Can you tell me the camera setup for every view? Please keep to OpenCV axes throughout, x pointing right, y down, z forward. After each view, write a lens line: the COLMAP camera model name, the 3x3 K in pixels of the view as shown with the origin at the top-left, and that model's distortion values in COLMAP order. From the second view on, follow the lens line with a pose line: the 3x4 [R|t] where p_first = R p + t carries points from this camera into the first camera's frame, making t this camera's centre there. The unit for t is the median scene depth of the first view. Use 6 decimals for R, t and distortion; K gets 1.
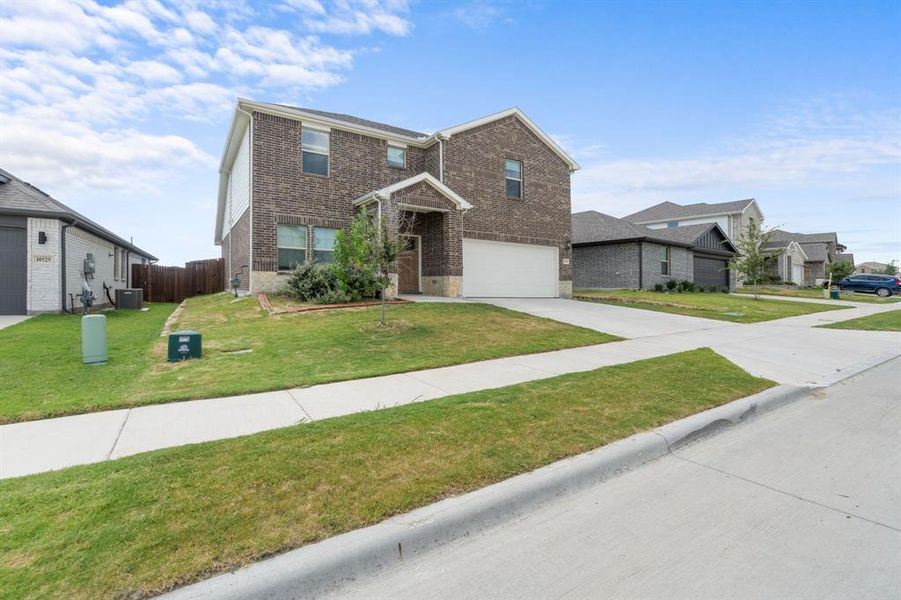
lens RADIAL K [[414.8, 0, 447.2], [0, 414.8, 280.7], [0, 0, 1]] dist [0.001404, 0.000189]
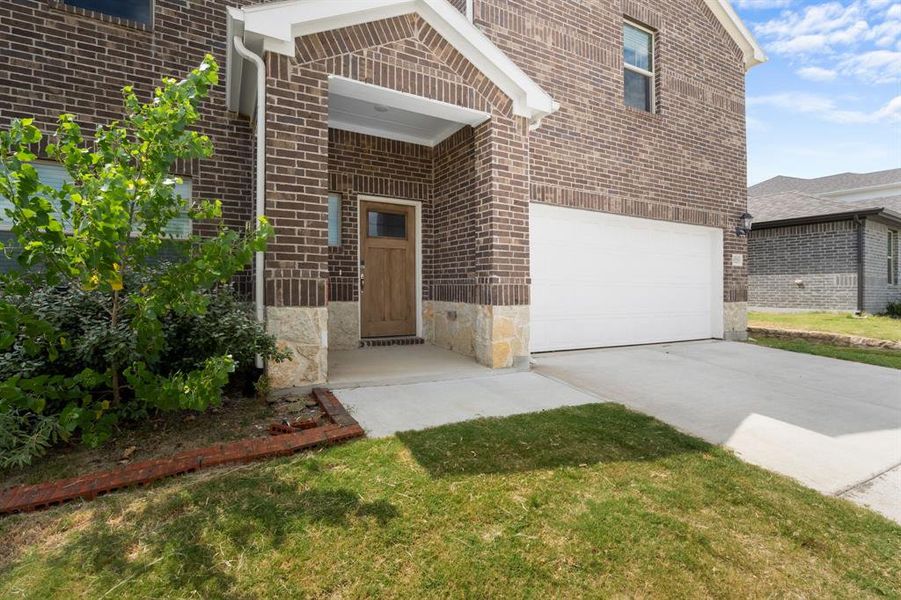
lens RADIAL K [[411.3, 0, 445.5], [0, 411.3, 300.8], [0, 0, 1]] dist [-0.000128, -0.000010]
pose [[0.997582, -0.002435, -0.069457, -0.010050], [0.006050, 0.998635, 0.051882, -0.031128], [0.069236, -0.052177, 0.996235, 0.600344]]
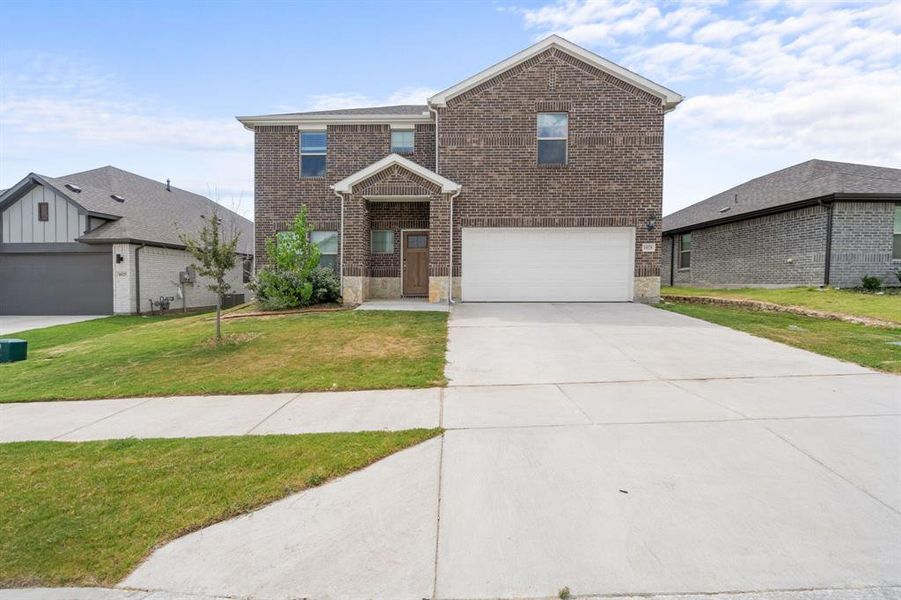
lens RADIAL K [[411.3, 0, 445.5], [0, 411.3, 300.8], [0, 0, 1]] dist [-0.000128, -0.000010]
pose [[0.840088, 0.006186, -0.542415, 0.432423], [0.027689, 0.998142, 0.054267, -0.006596], [0.541743, -0.060608, 0.838356, 0.303247]]
